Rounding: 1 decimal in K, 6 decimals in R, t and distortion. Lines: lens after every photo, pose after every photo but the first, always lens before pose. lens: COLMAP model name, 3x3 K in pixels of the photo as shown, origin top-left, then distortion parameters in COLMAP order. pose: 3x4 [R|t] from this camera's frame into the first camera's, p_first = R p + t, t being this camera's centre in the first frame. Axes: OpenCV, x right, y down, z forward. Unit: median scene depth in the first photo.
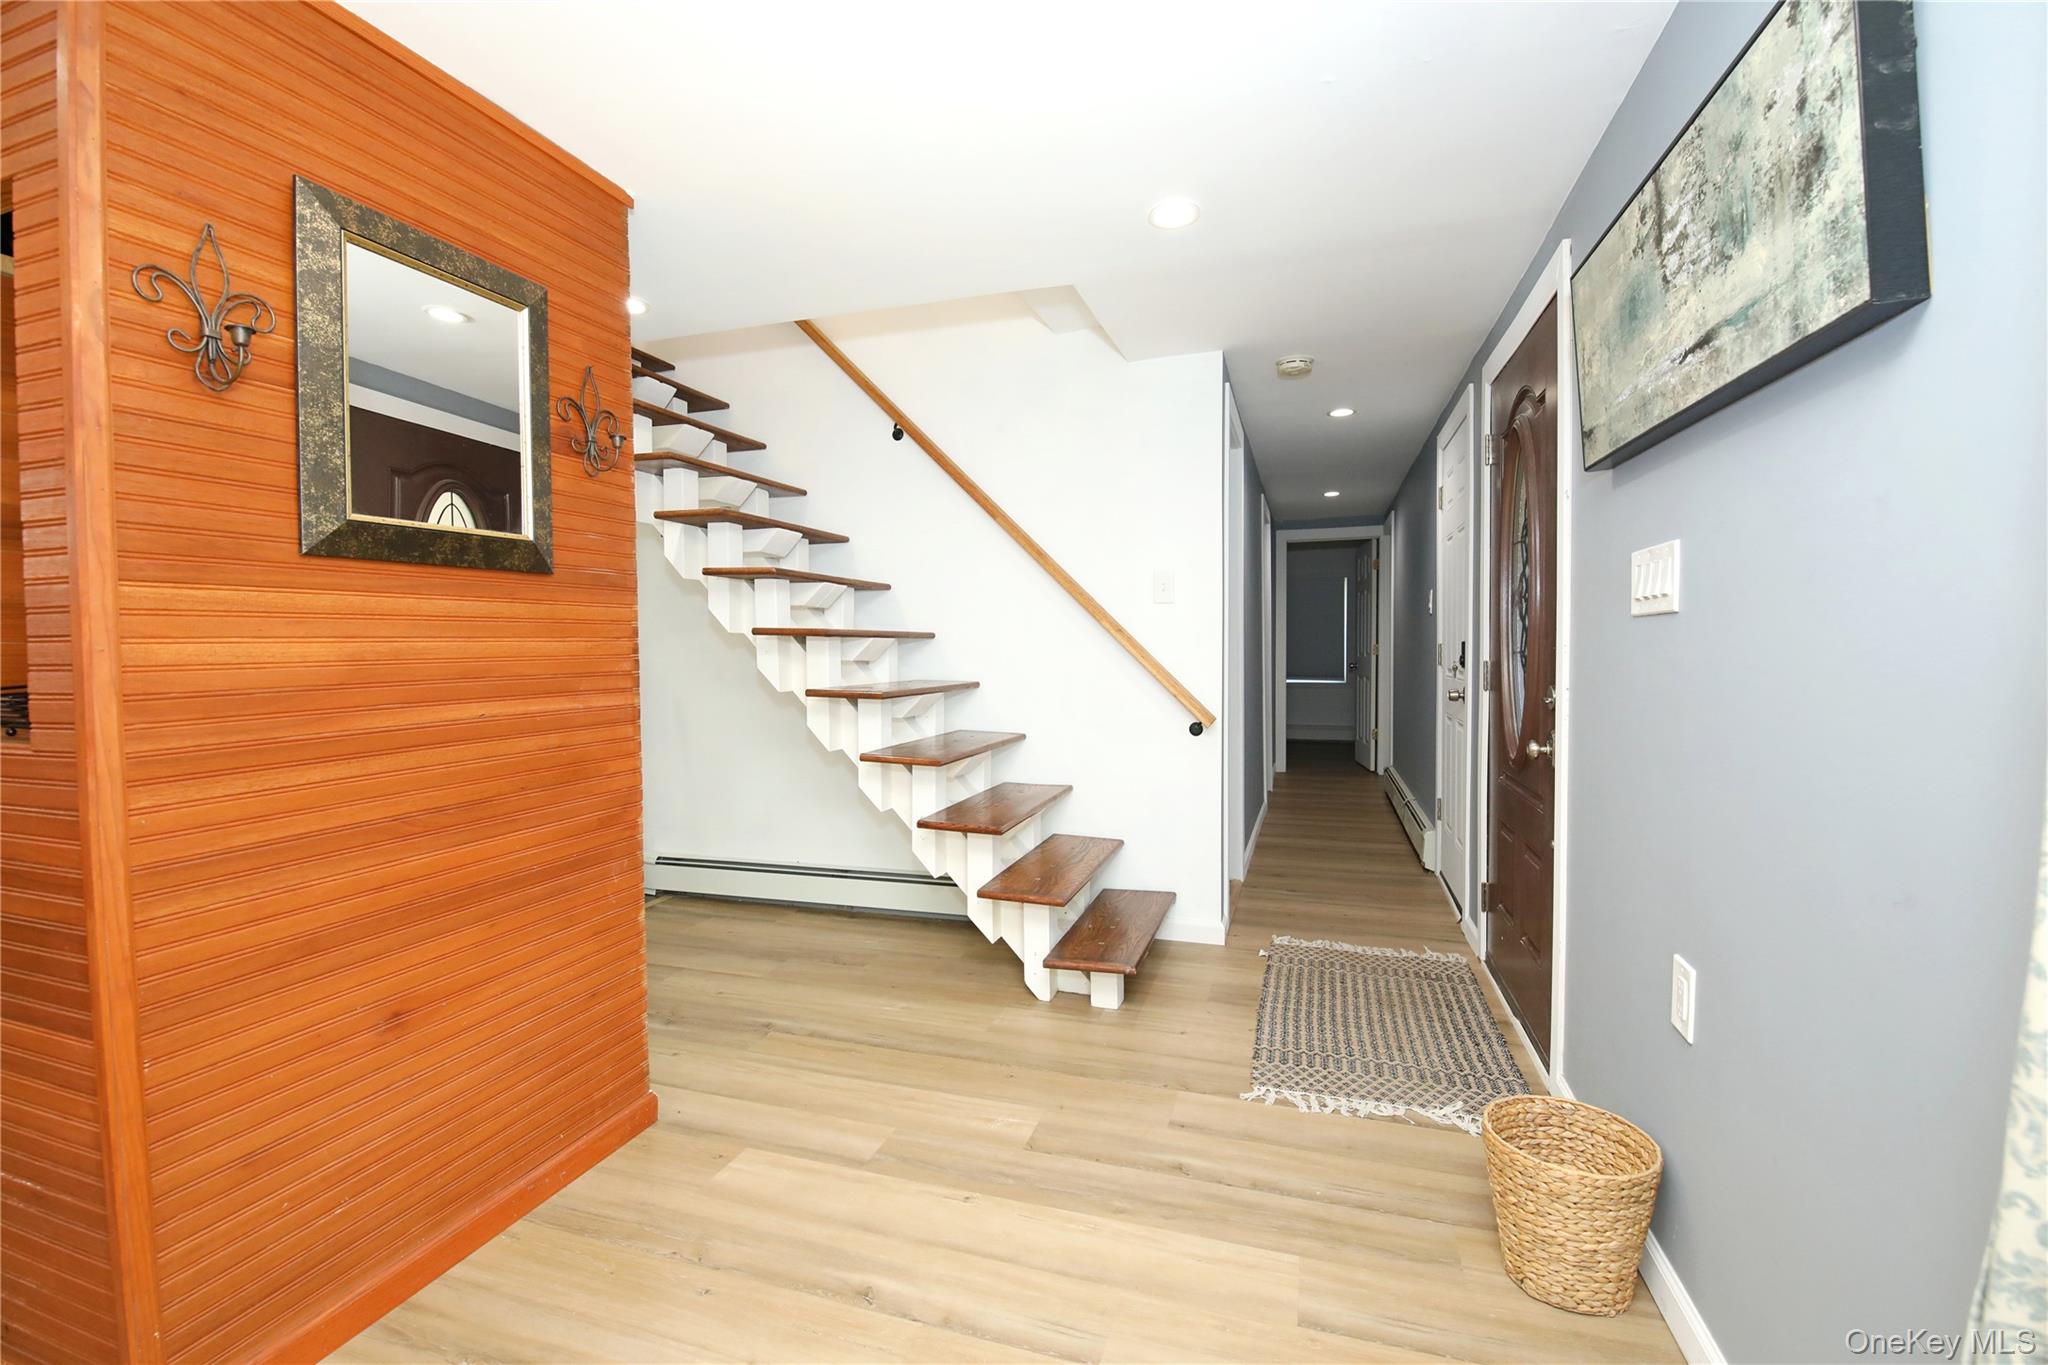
lens RADIAL K [[883.0, 0, 1031.7], [0, 883.0, 677.8], [0, 0, 1]] dist [-0.021903, -0.001170]
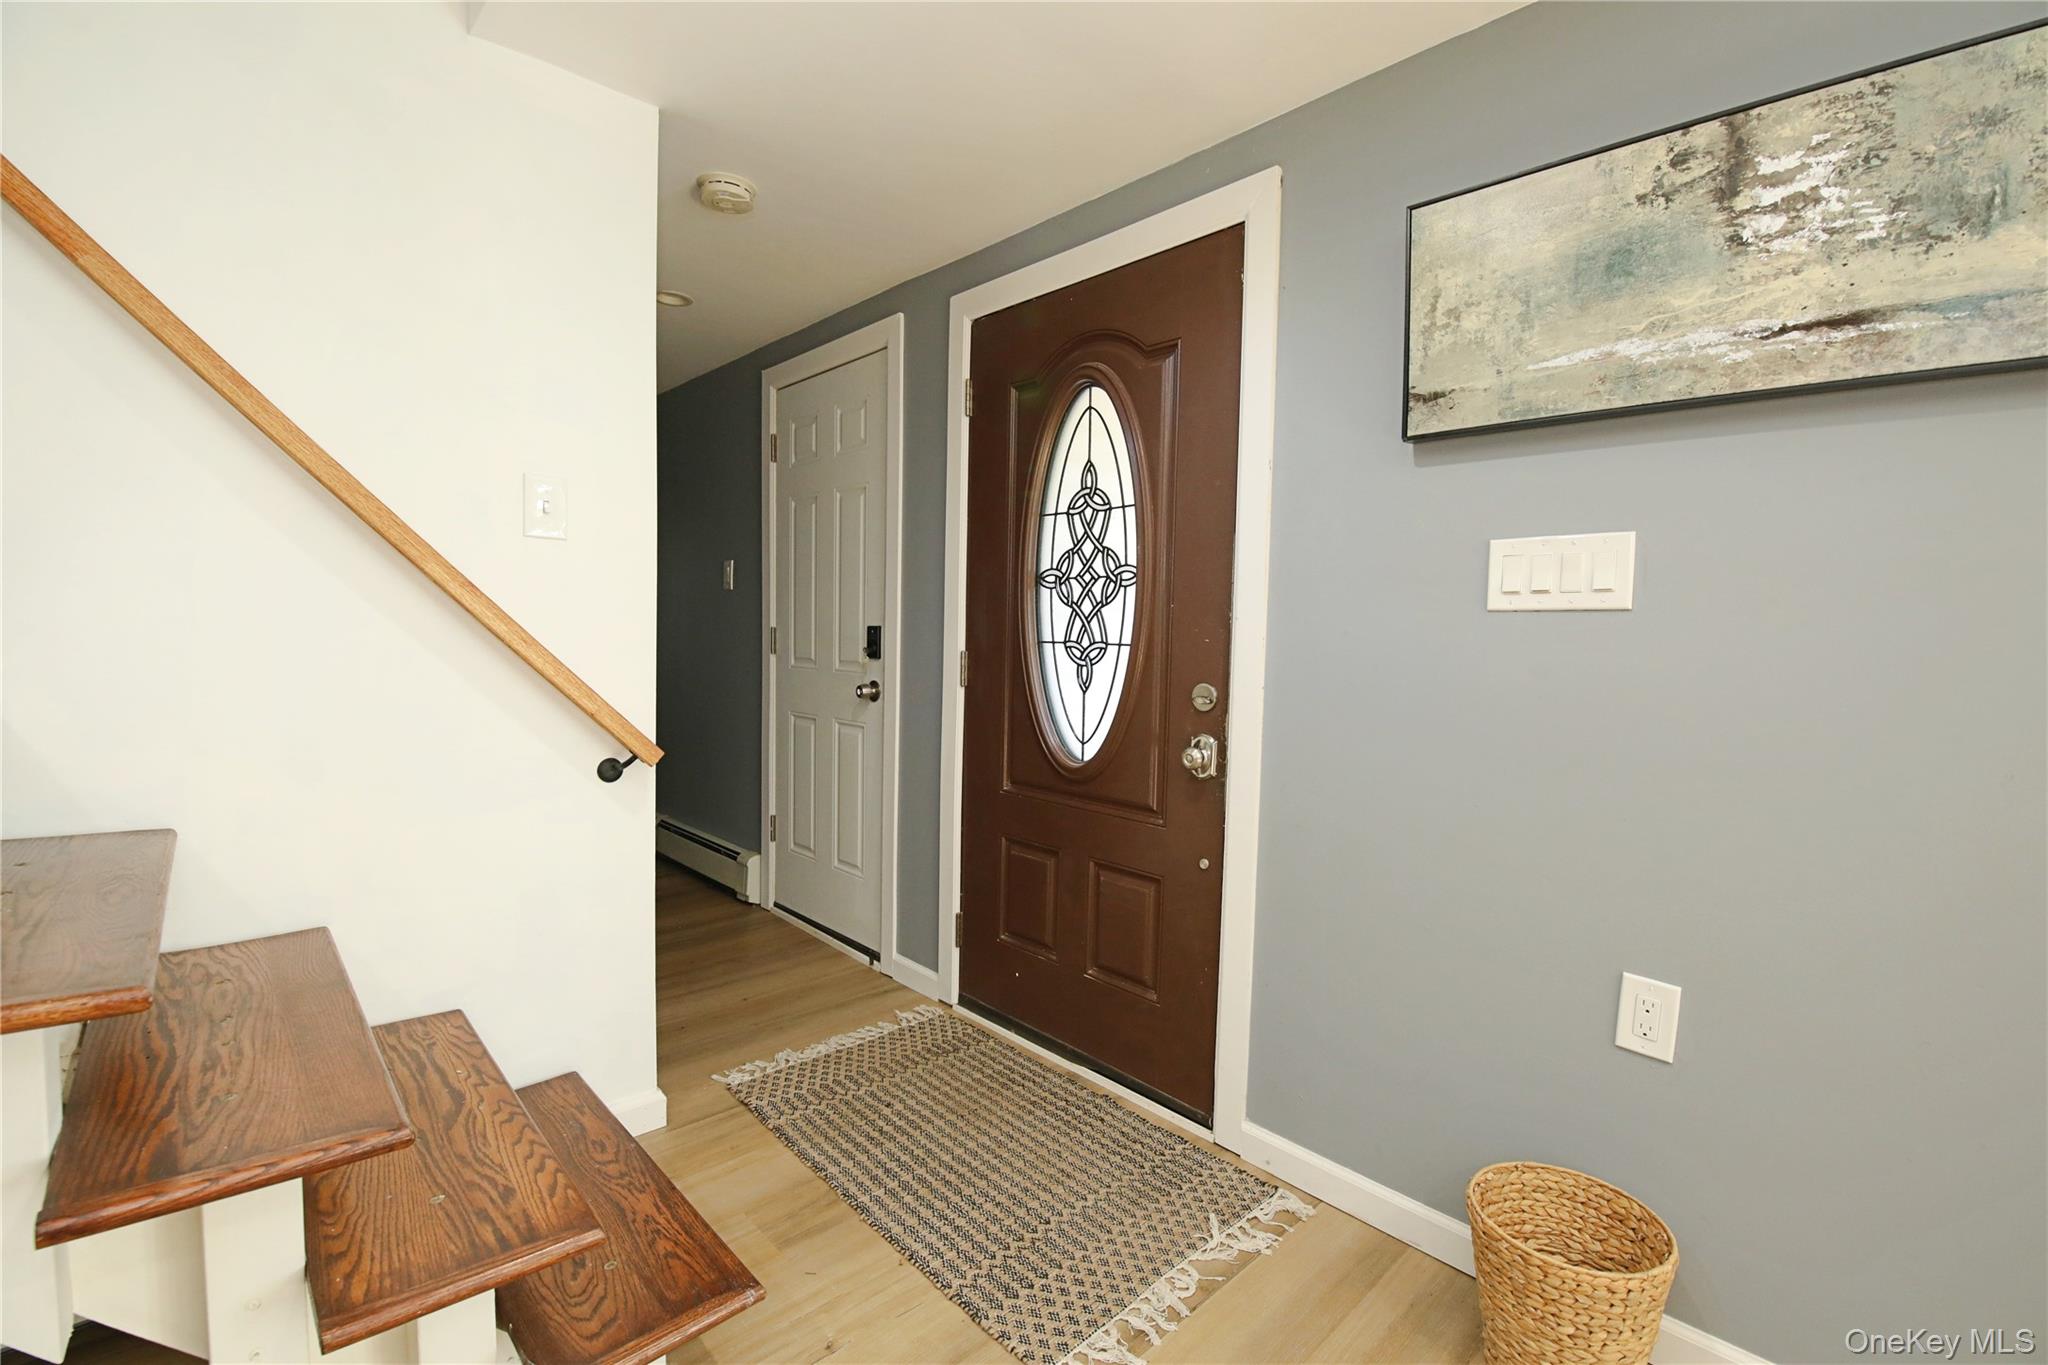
lens RADIAL K [[884.5, 0, 1029.5], [0, 884.5, 681.3], [0, 0, 1]] dist [-0.002272, -0.009400]
pose [[0.483778, -0.032609, 0.874583, -0.200788], [0.007408, 0.999422, 0.033166, -0.017974], [-0.875160, -0.009566, 0.483740, 0.561755]]
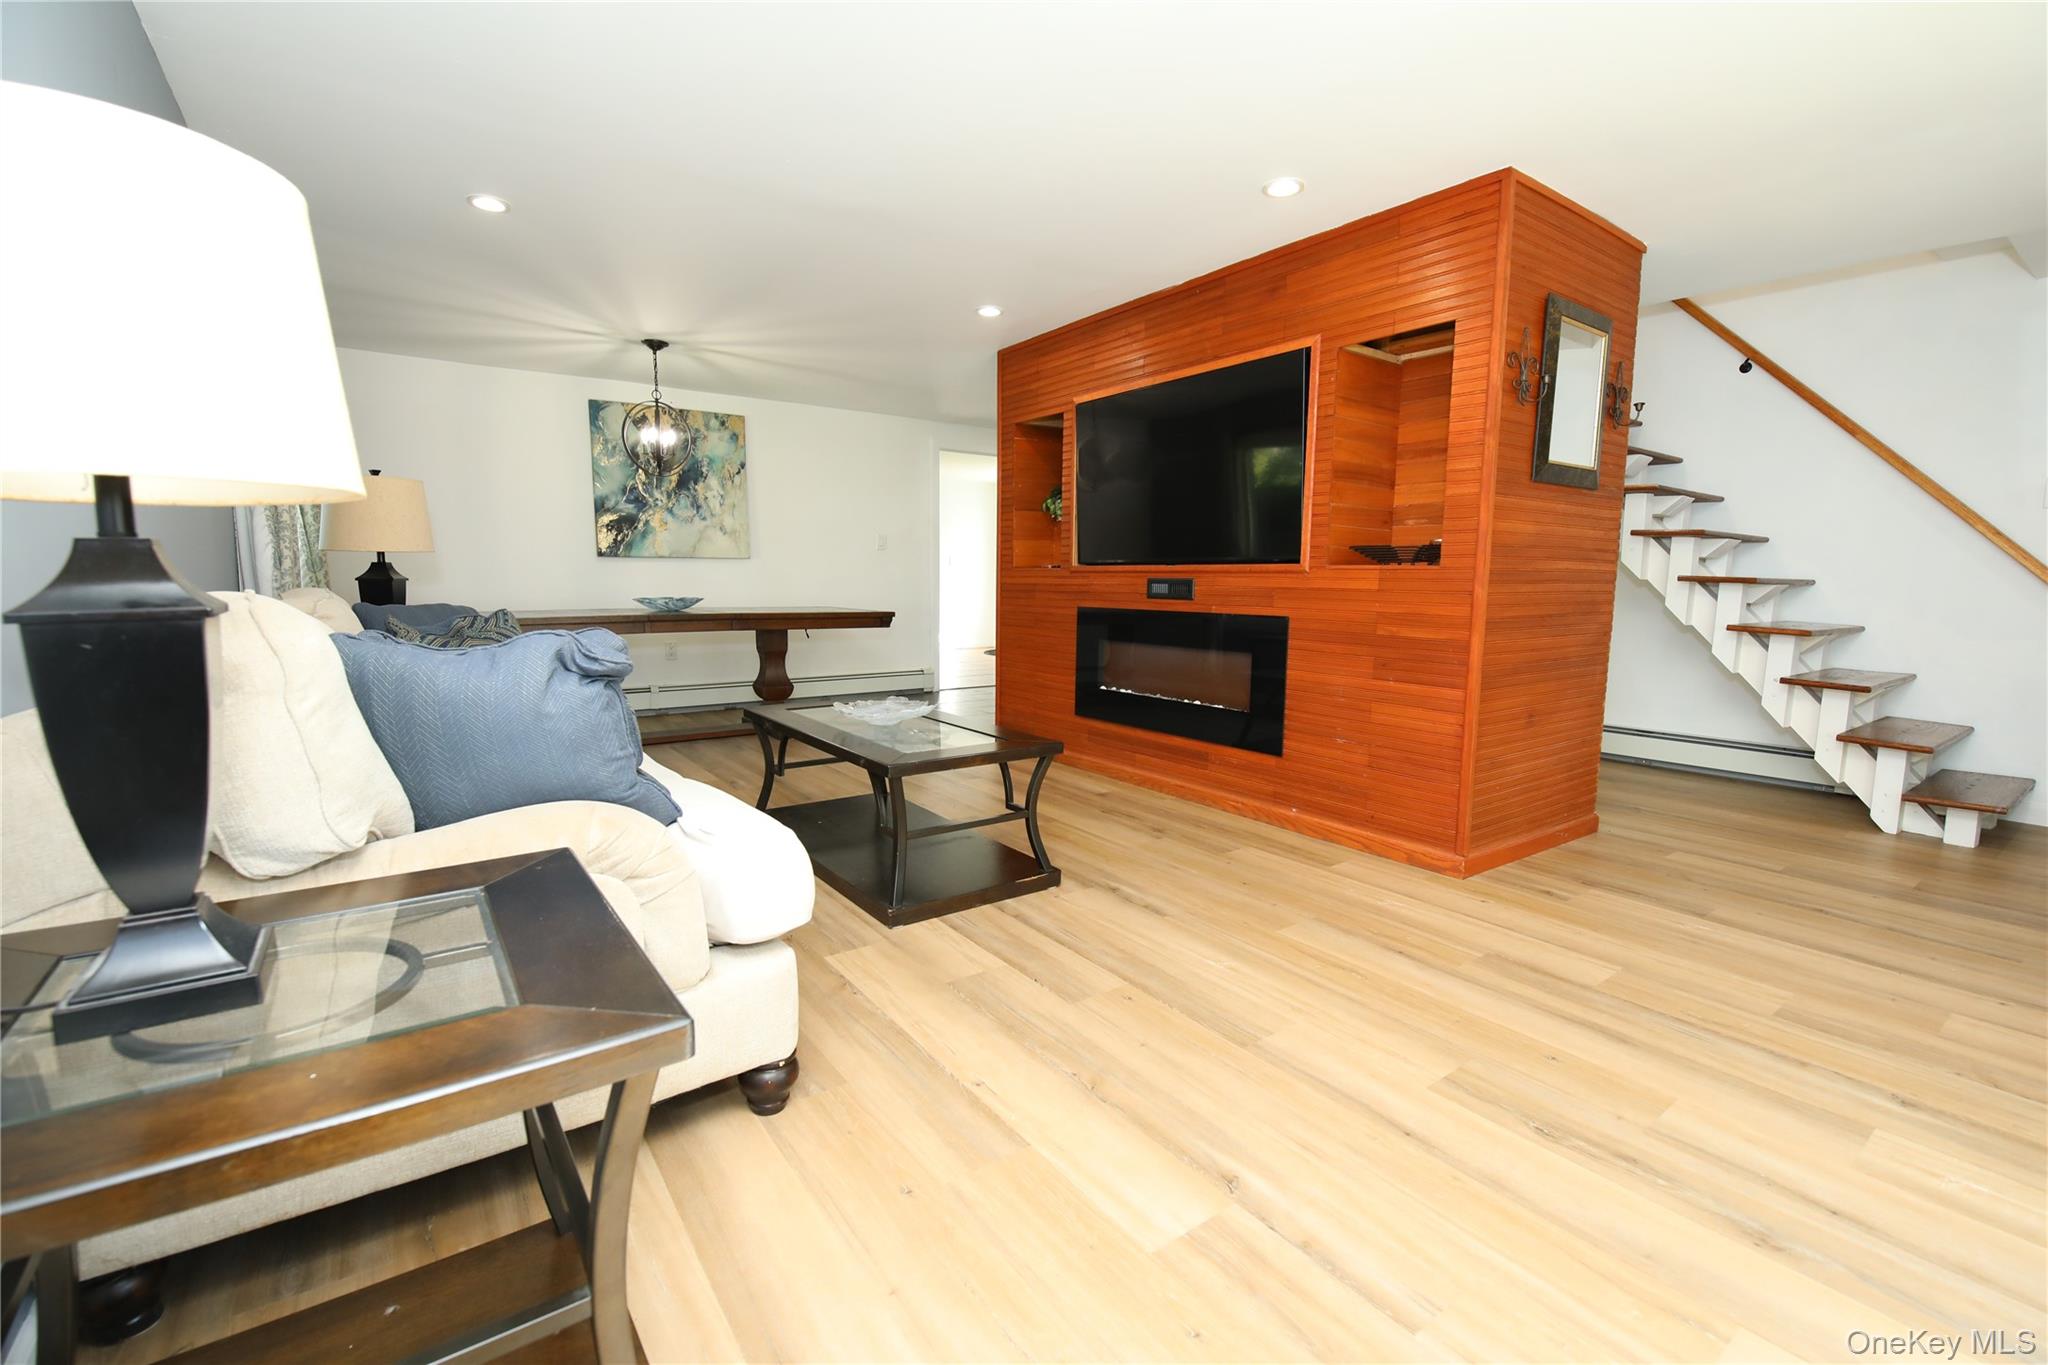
lens RADIAL K [[884.5, 0, 1029.5], [0, 884.5, 681.3], [0, 0, 1]] dist [-0.002272, -0.009400]
pose [[0.799969, 0.087020, -0.593698, -0.287049], [-0.038596, 0.994842, 0.093812, 0.103367], [0.598799, -0.052132, 0.799201, -0.810273]]
